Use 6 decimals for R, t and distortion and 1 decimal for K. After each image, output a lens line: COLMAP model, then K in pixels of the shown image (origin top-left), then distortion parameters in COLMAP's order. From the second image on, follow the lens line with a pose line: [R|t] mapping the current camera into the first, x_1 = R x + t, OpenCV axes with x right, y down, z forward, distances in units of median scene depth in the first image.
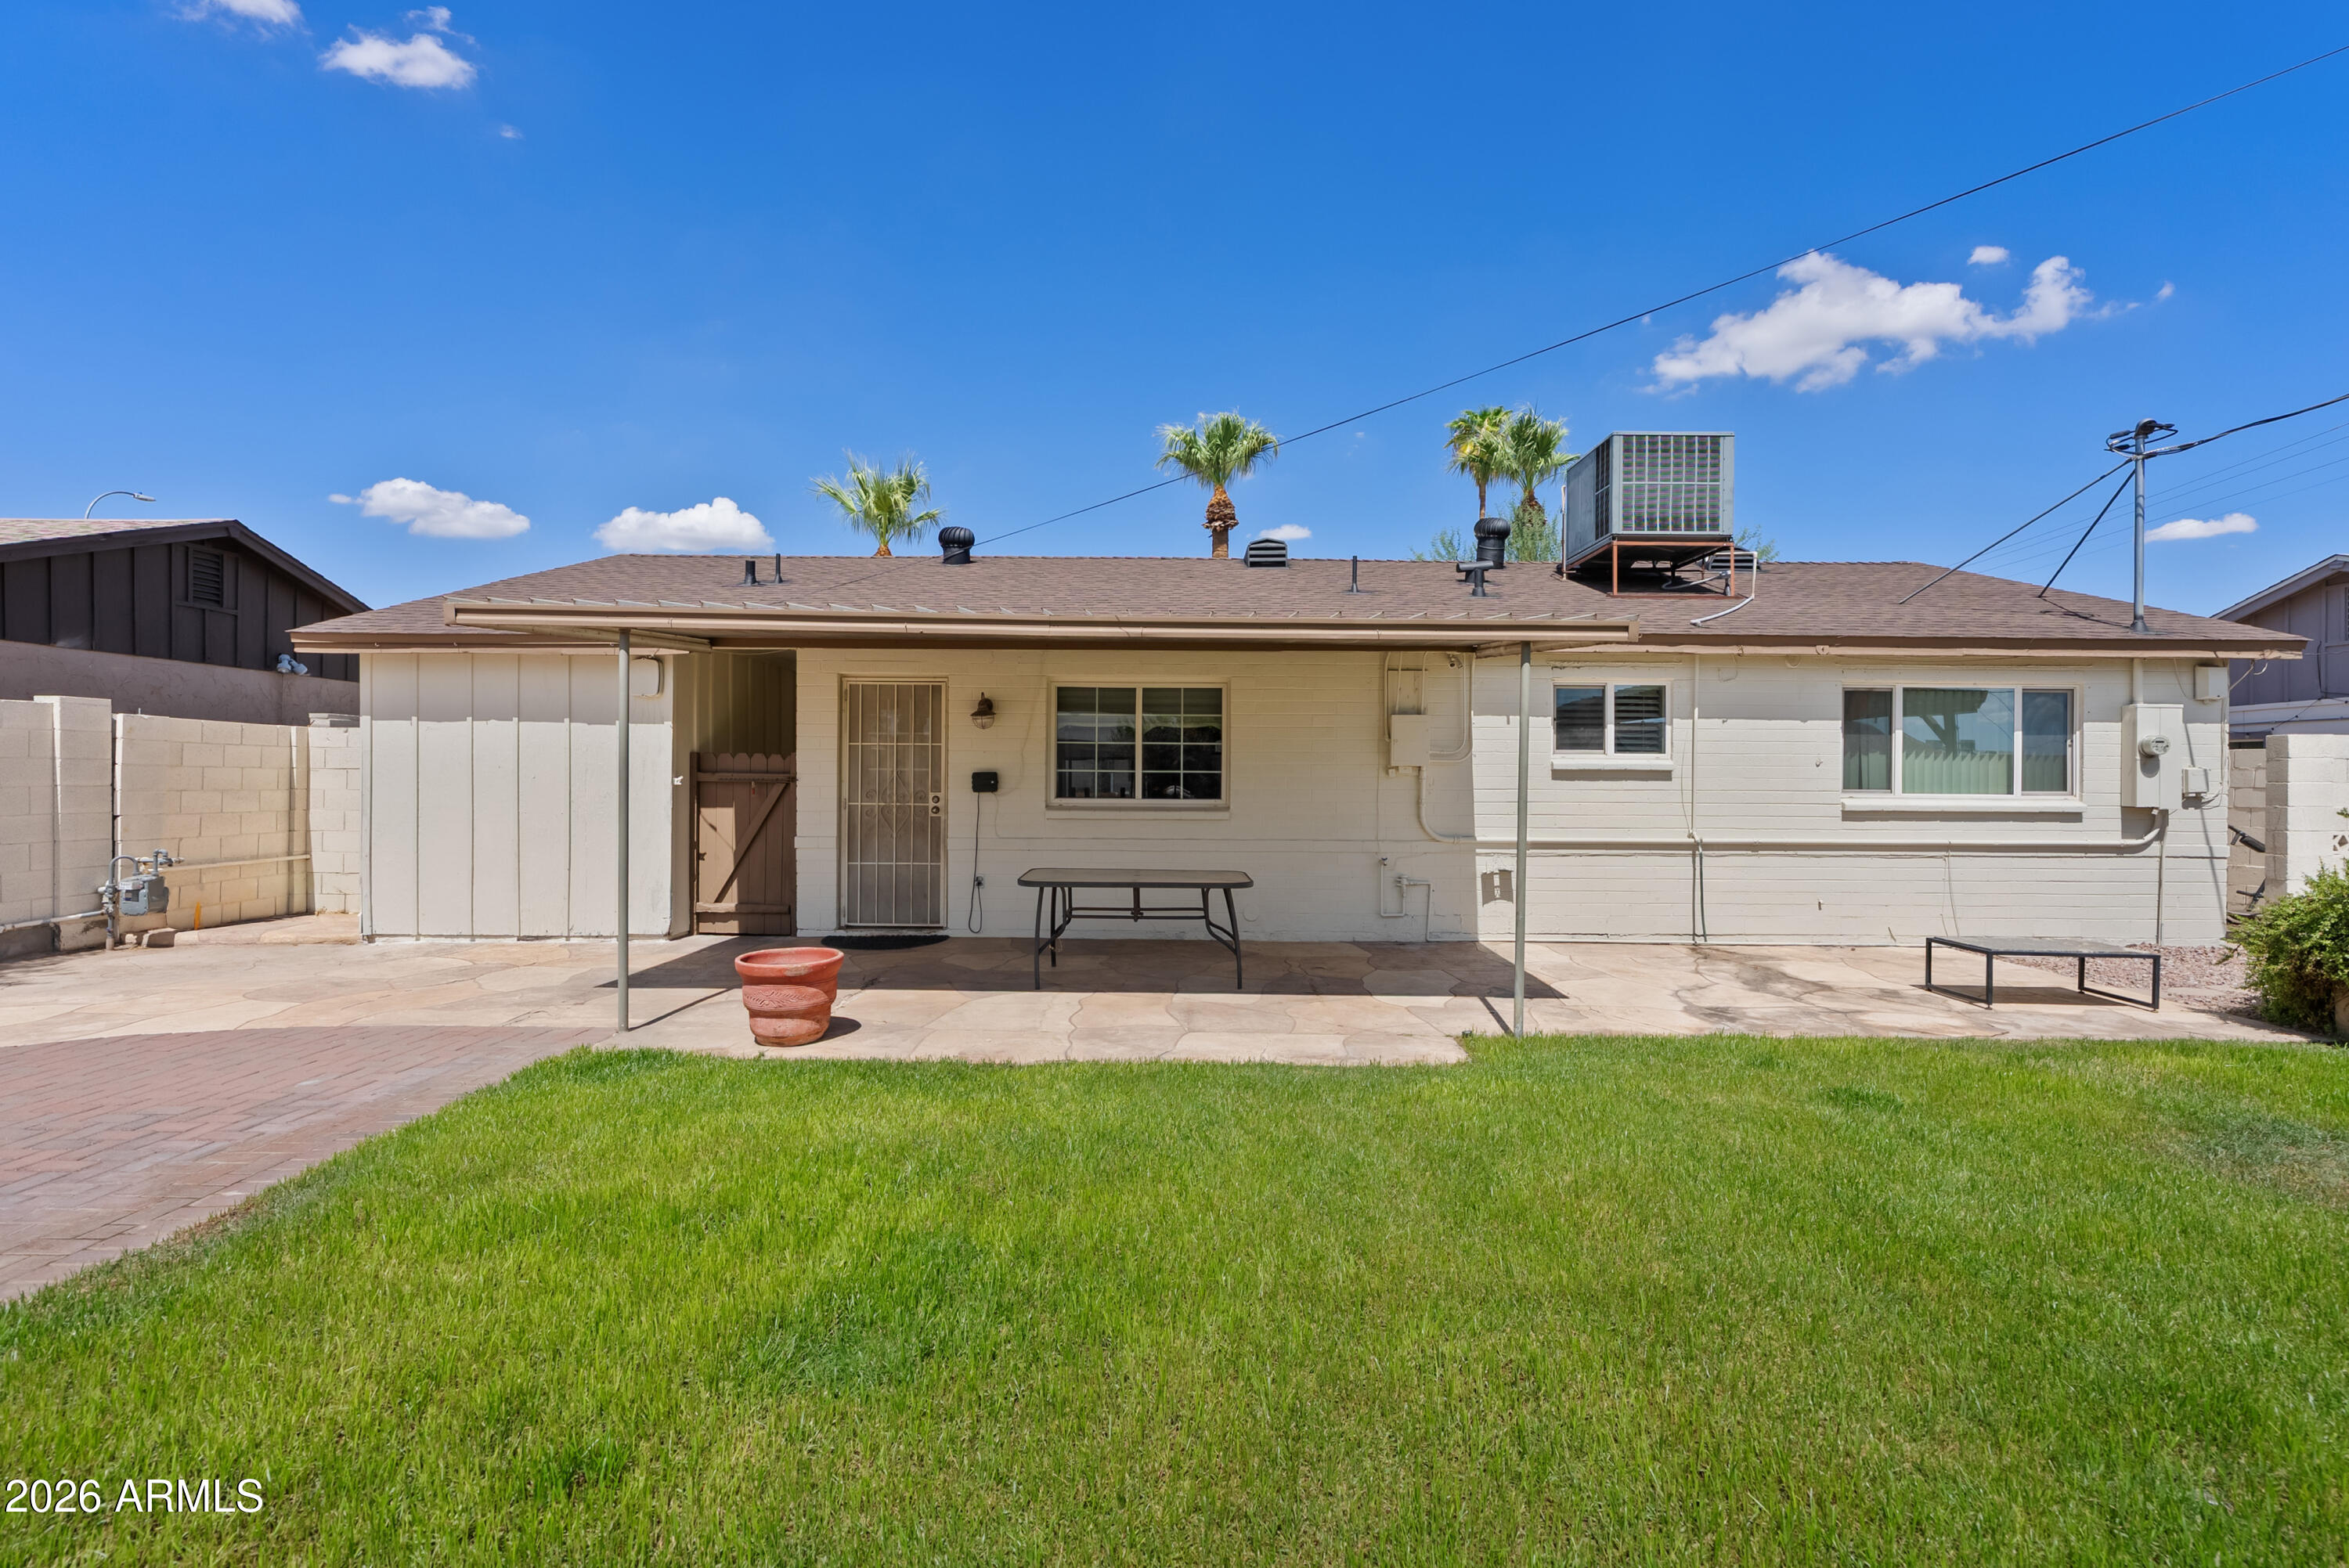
lens RADIAL K [[1064.0, 0, 1176.0], [0, 1064.0, 784.7], [0, 0, 1]] dist [-0.012582, 0.005567]
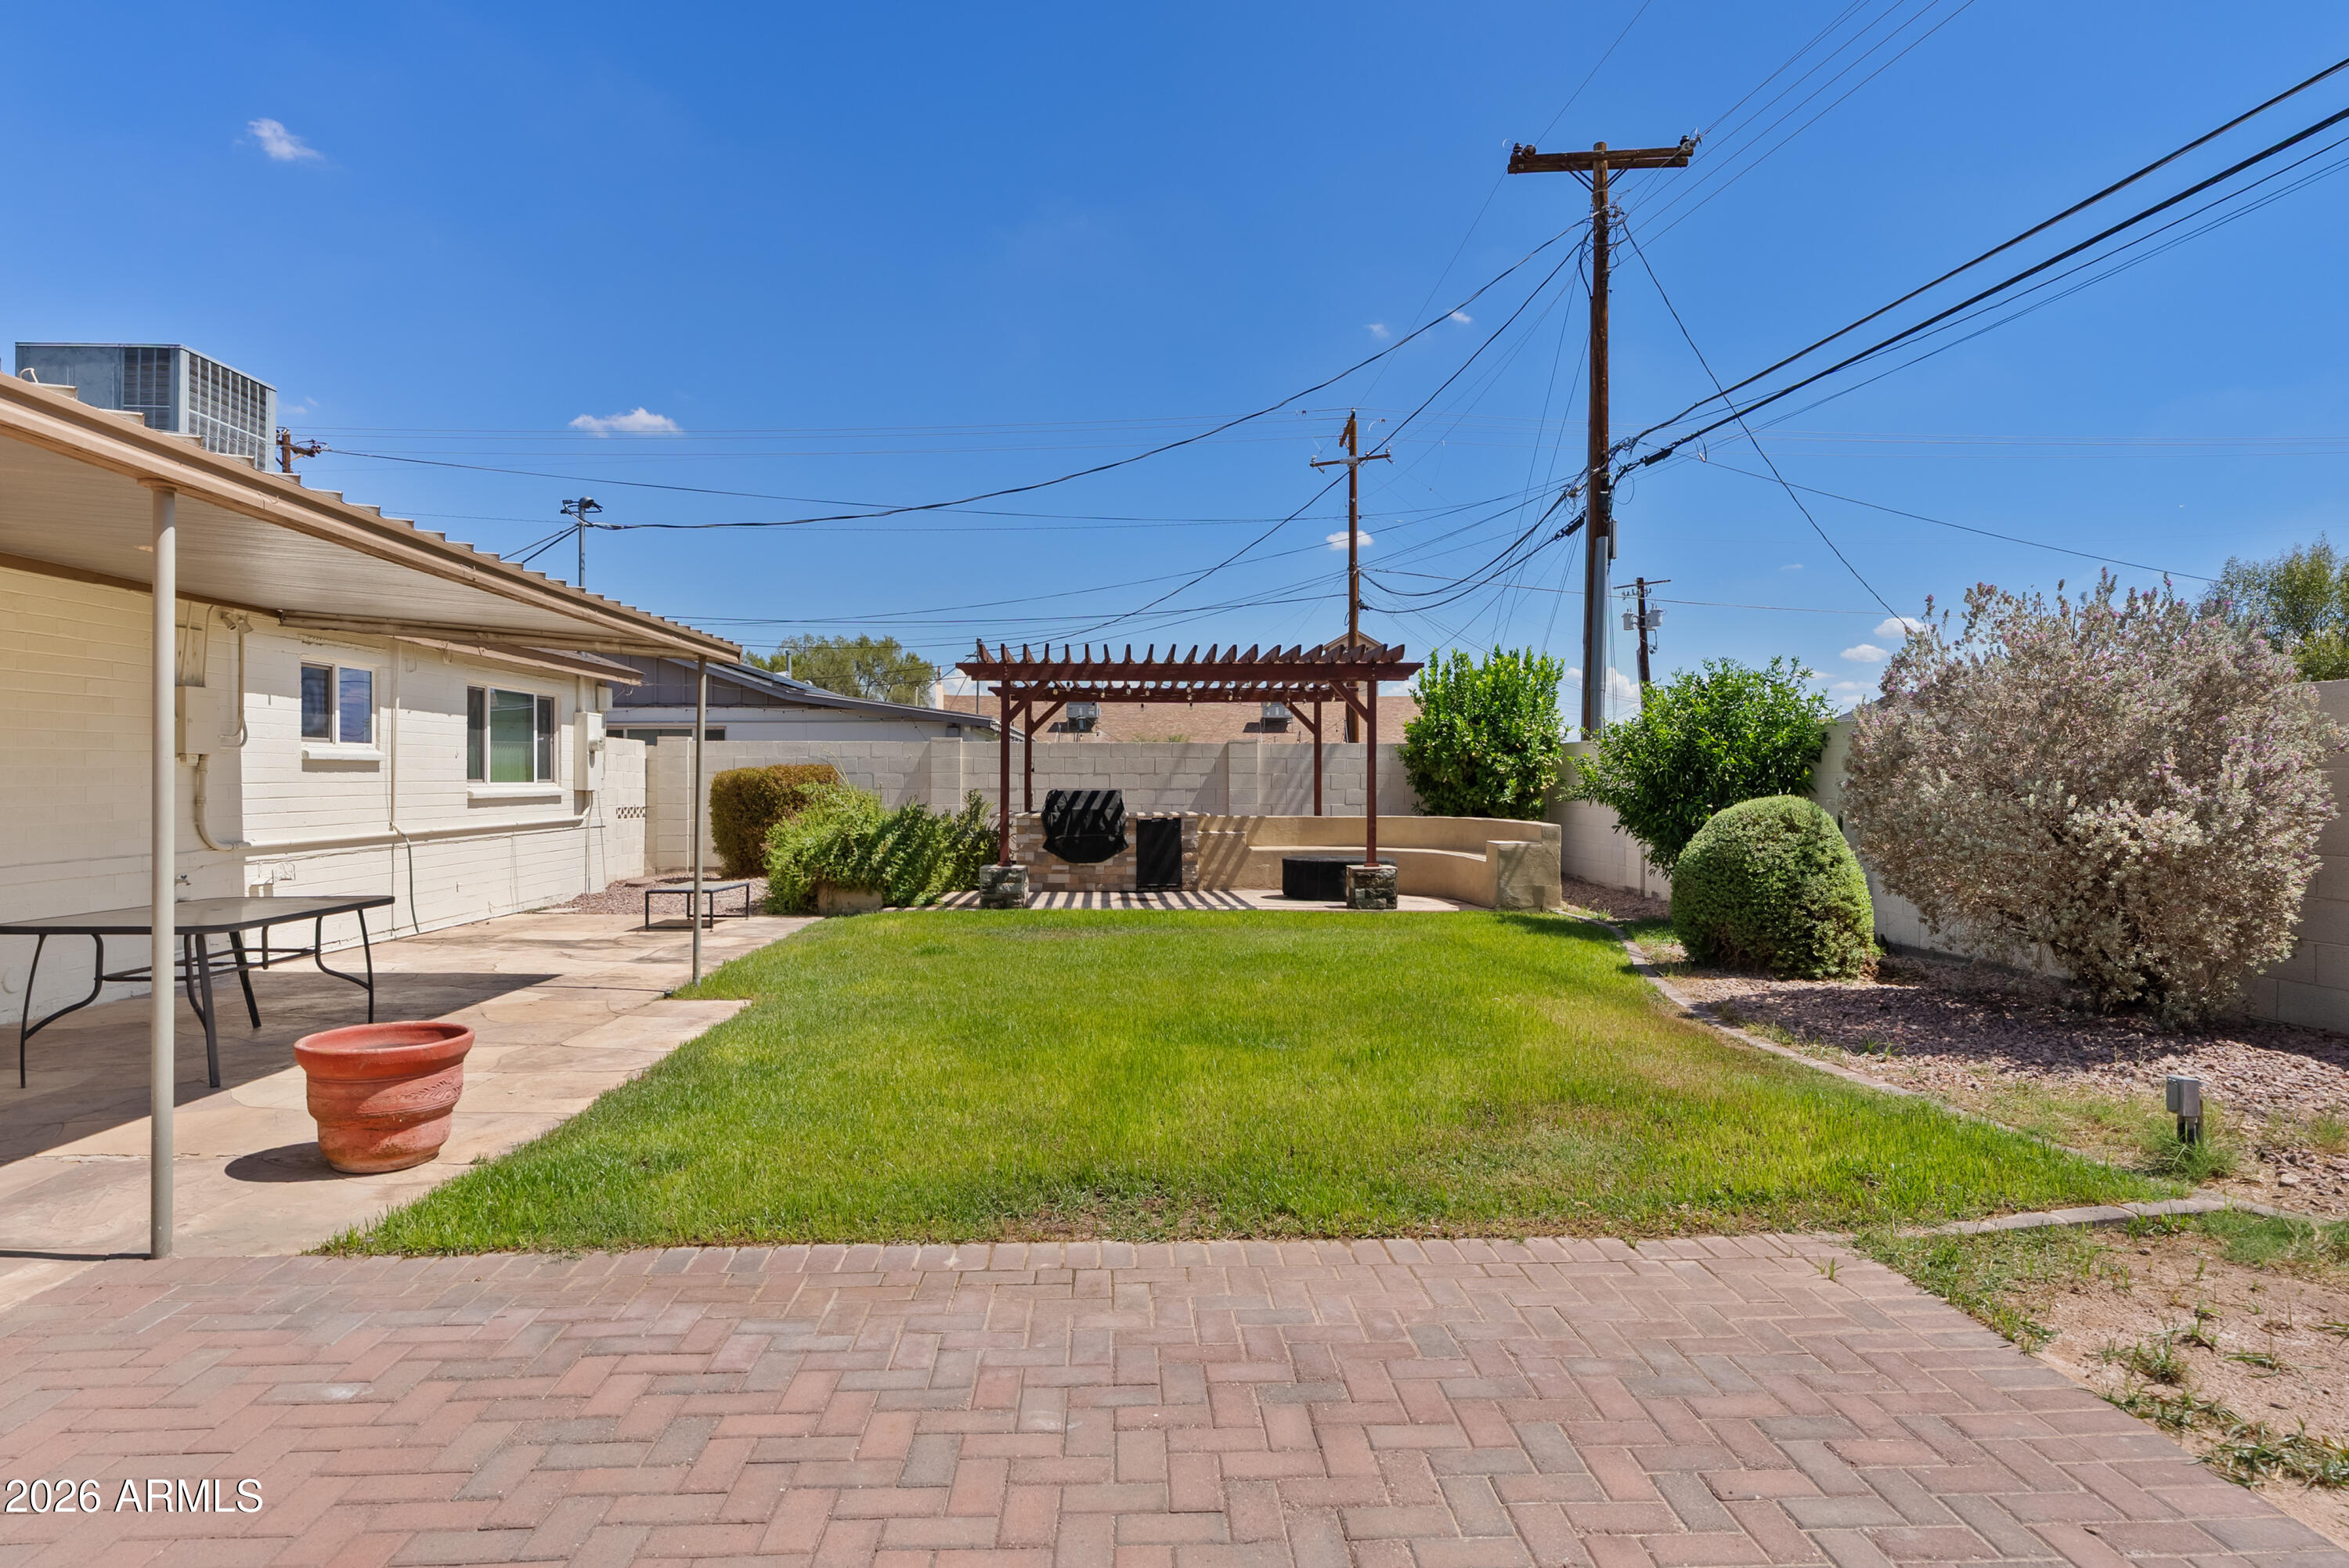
lens RADIAL K [[1317.0, 0, 1179.1], [0, 1317.0, 772.0], [0, 0, 1]] dist [-0.000150, 0.000787]
pose [[-0.043938, -0.003313, 0.999029, -0.749659], [0.005954, 0.999976, 0.003578, -0.003305], [-0.999017, 0.006105, -0.043917, 0.330338]]
